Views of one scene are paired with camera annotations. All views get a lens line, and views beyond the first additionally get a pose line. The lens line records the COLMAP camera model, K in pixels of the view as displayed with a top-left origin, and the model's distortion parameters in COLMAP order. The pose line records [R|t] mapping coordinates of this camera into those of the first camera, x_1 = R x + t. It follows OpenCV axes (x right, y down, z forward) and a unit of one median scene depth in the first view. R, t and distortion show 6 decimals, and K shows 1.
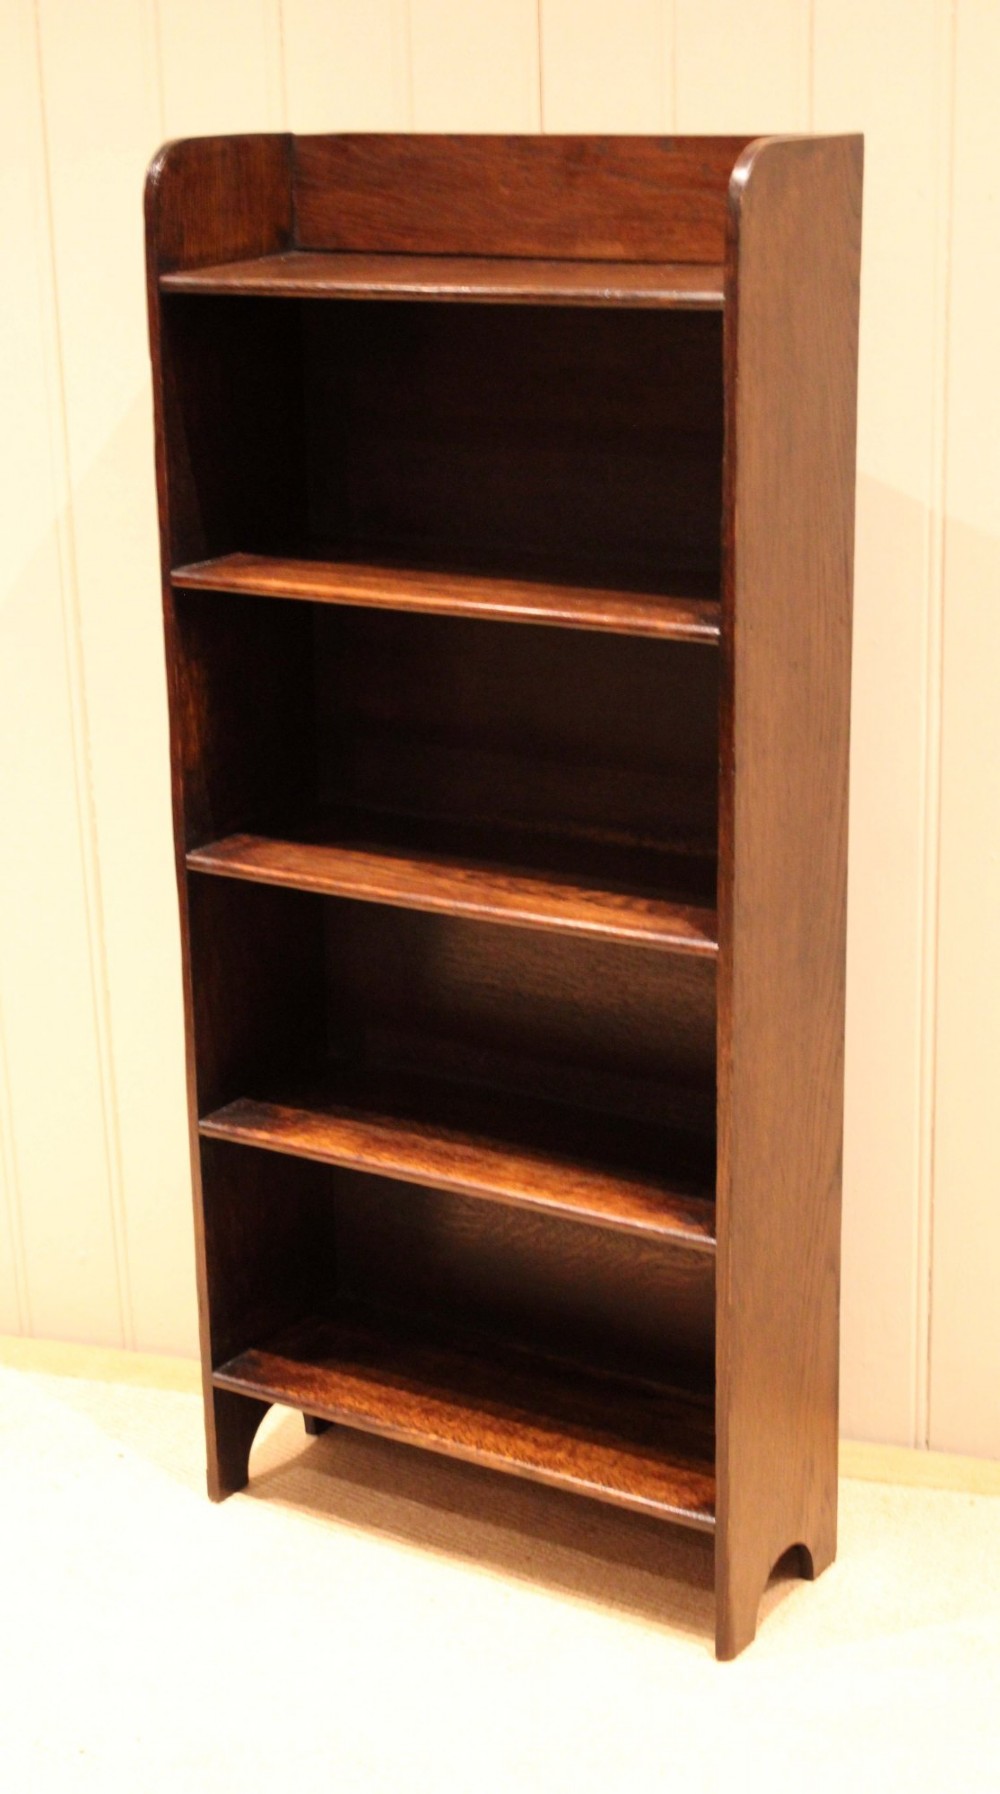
lens RADIAL K [[2849.4, 0, 500.0], [0, 2849.4, 897.0], [0, 0, 1]] dist [0.020605, 0.012301]
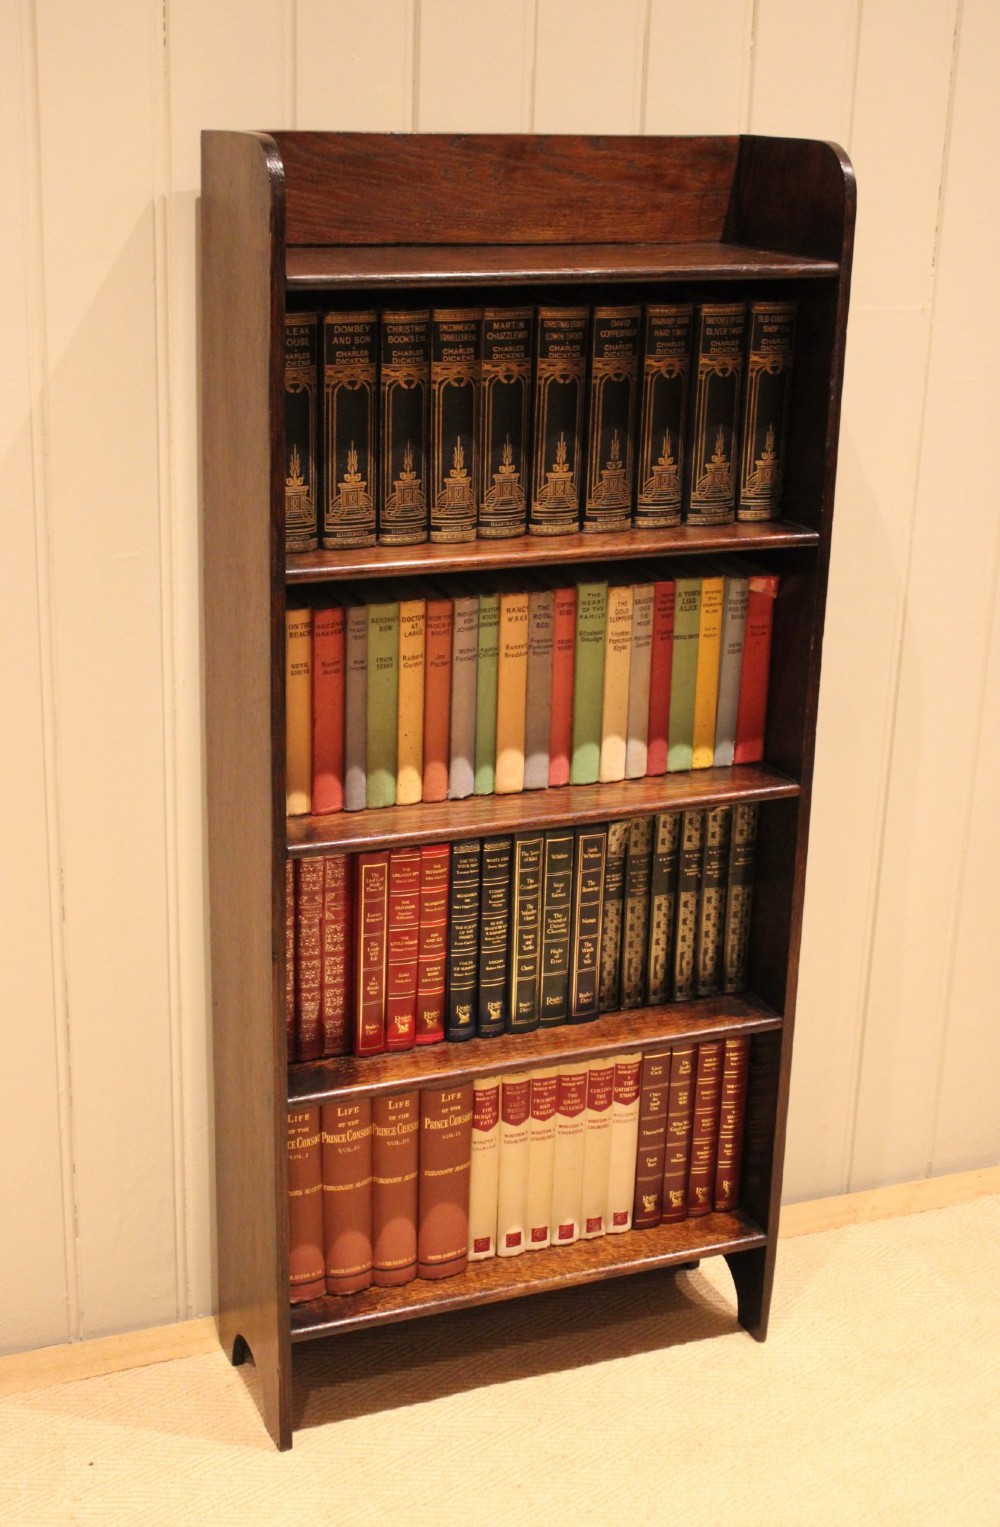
lens RADIAL K [[2082.9, 0, 451.3], [0, 2082.9, 757.6], [0, 0, 1]] dist [-0.041242, -0.060864]
pose [[0.582743, -0.226628, 0.780417, -0.681972], [0.206696, 0.970080, 0.127363, -0.134764], [-0.785931, 0.087089, 0.612150, 0.527470]]
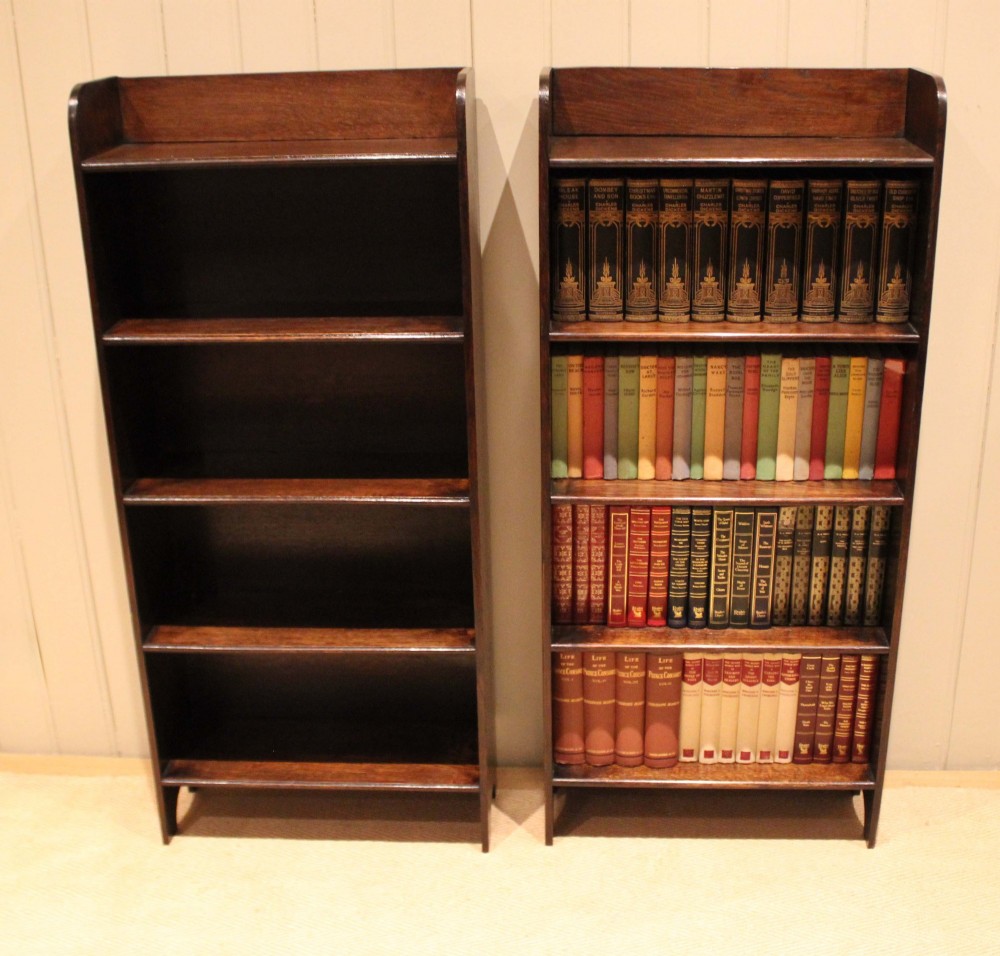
lens RADIAL K [[1322.8, 0, 541.9], [0, 1322.8, 465.9], [0, 0, 1]] dist [-0.144837, 0.070315]
pose [[0.865804, -0.170902, 0.470294, -0.508346], [0.139666, 0.985051, 0.100840, -0.119128], [-0.480497, -0.021624, 0.876730, 0.331581]]
